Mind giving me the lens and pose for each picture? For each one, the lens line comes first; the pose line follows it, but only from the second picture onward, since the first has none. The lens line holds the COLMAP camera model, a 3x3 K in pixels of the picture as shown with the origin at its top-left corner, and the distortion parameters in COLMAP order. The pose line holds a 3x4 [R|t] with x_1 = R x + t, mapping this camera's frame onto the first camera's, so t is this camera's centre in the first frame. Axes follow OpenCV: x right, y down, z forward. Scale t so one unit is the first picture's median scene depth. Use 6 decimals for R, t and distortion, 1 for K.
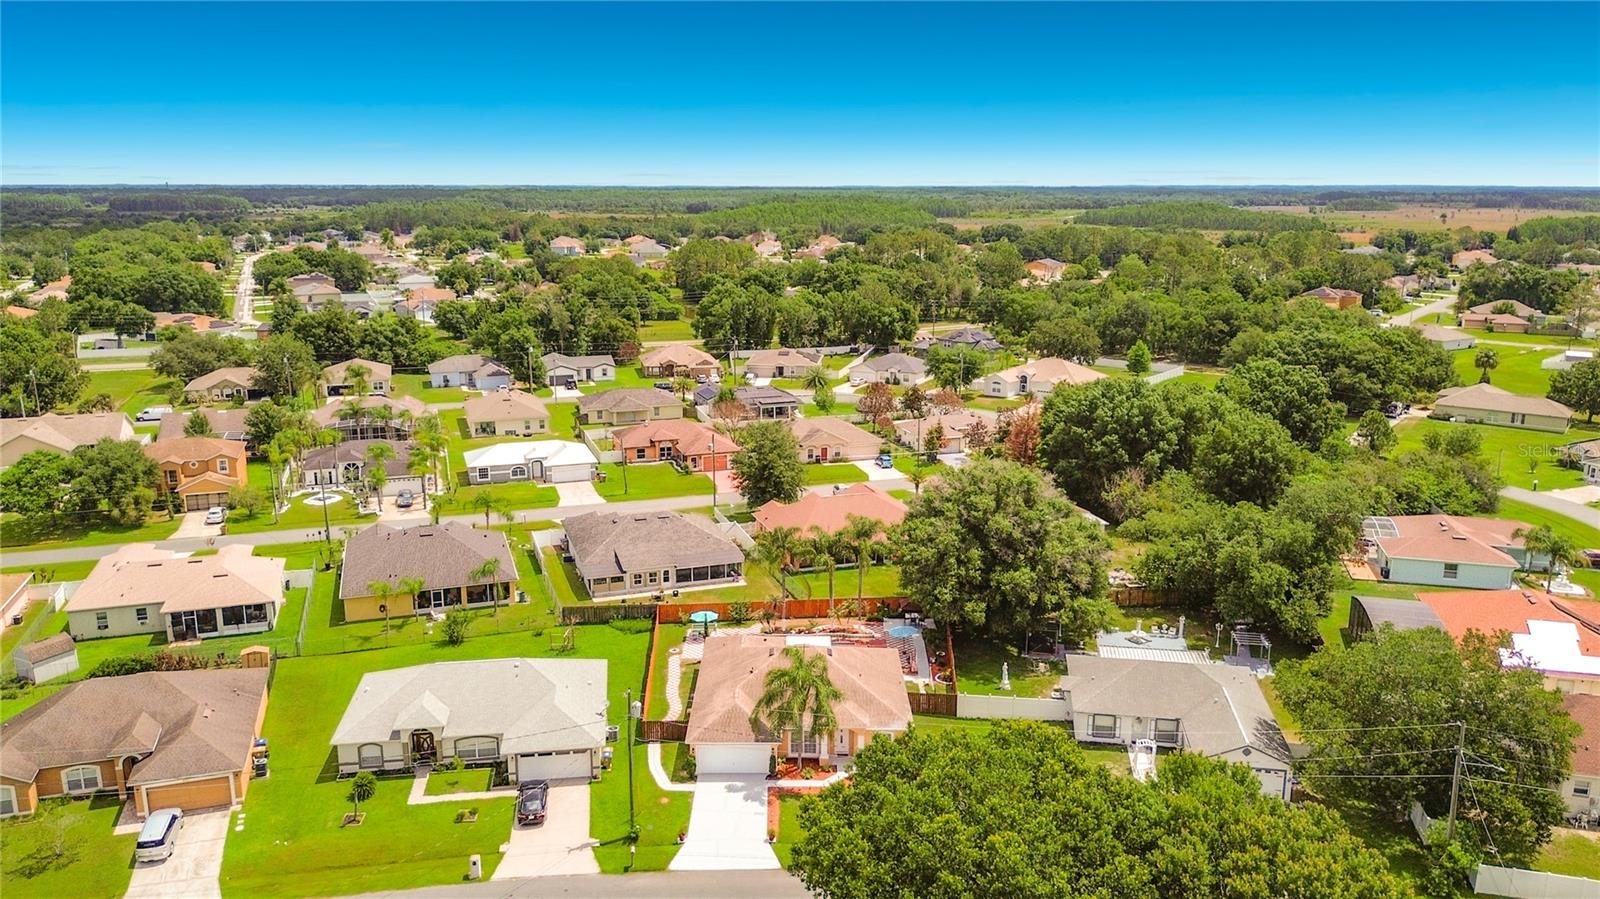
lens RADIAL K [[1153.9, 0, 795.0], [0, 1153.9, 458.1], [0, 0, 1]] dist [0.065731, -0.096575]
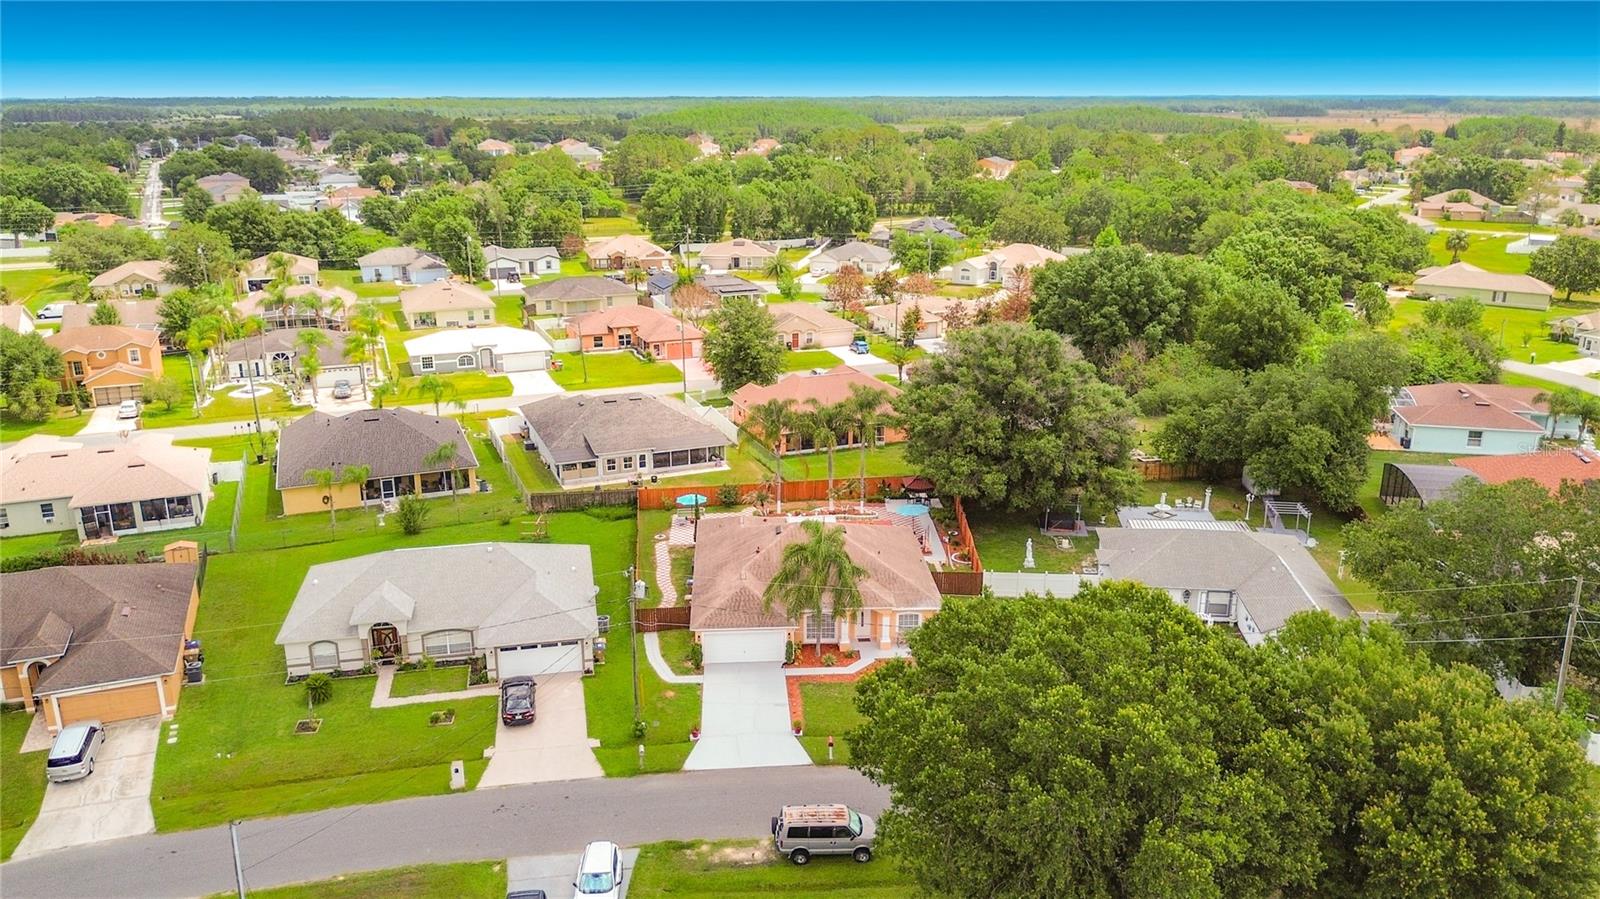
lens RADIAL K [[1153.9, 0, 795.0], [0, 1153.9, 458.1], [0, 0, 1]] dist [0.065731, -0.096575]
pose [[0.998395, -0.019861, 0.053046, -0.032757], [0.015960, 0.997206, 0.072977, 0.029402], [-0.054347, -0.072013, 0.995922, 0.073449]]
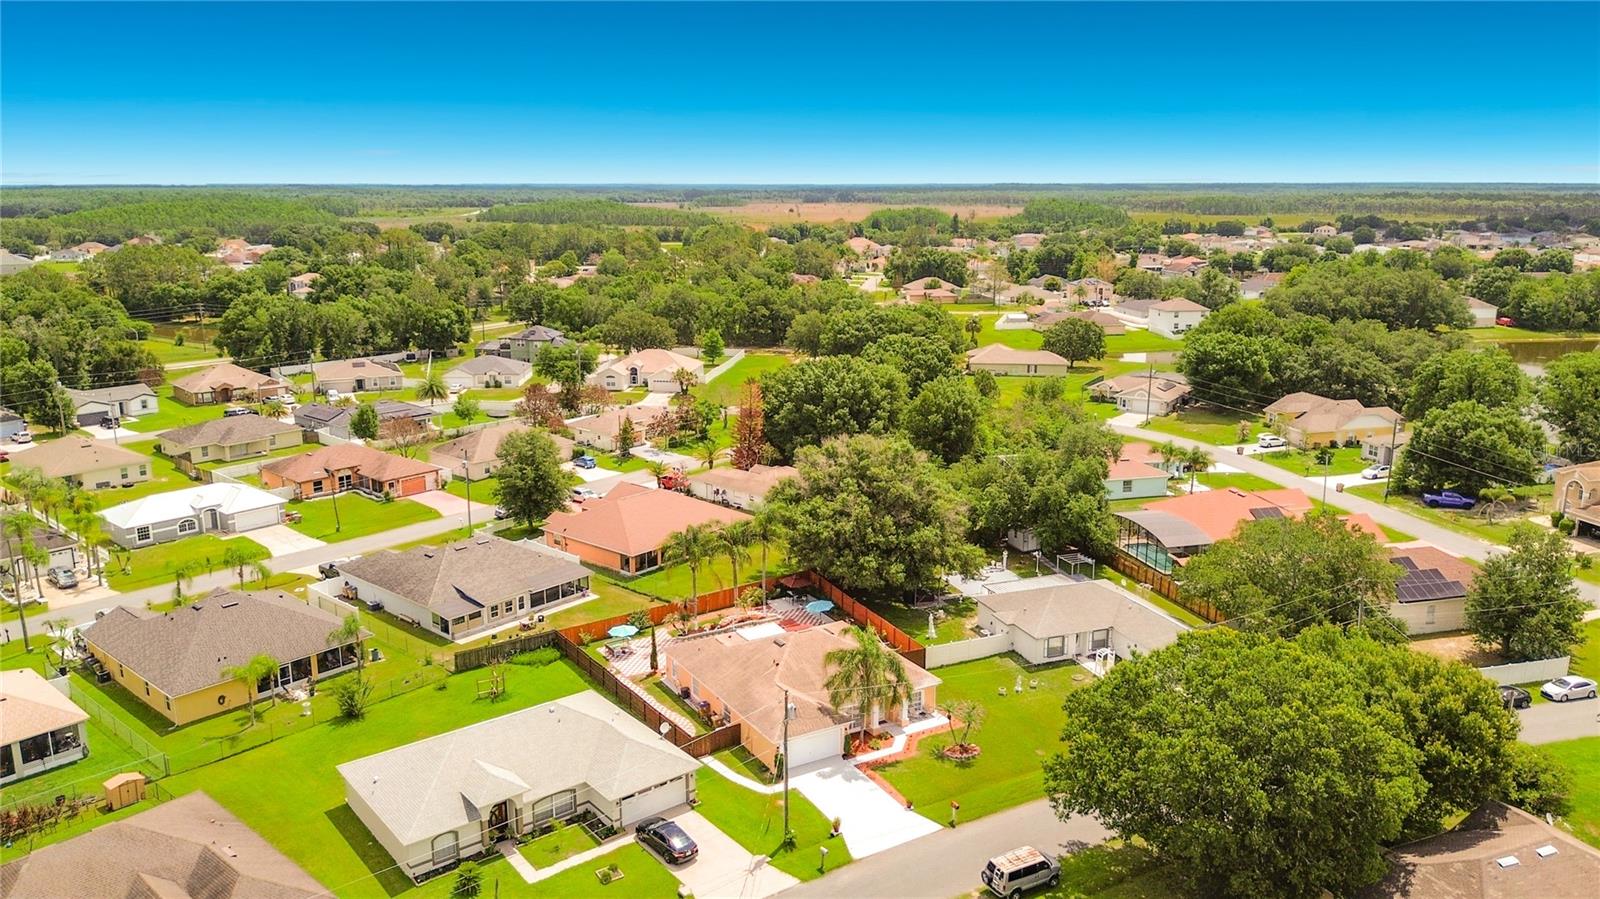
lens RADIAL K [[1149.3, 0, 804.1], [0, 1149.3, 451.3], [0, 0, 1]] dist [0.058436, -0.097110]
pose [[0.865430, -0.116319, 0.487340, -0.290576], [0.117487, 0.992671, 0.028295, -0.014580], [-0.487060, 0.032769, 0.872754, 0.067194]]
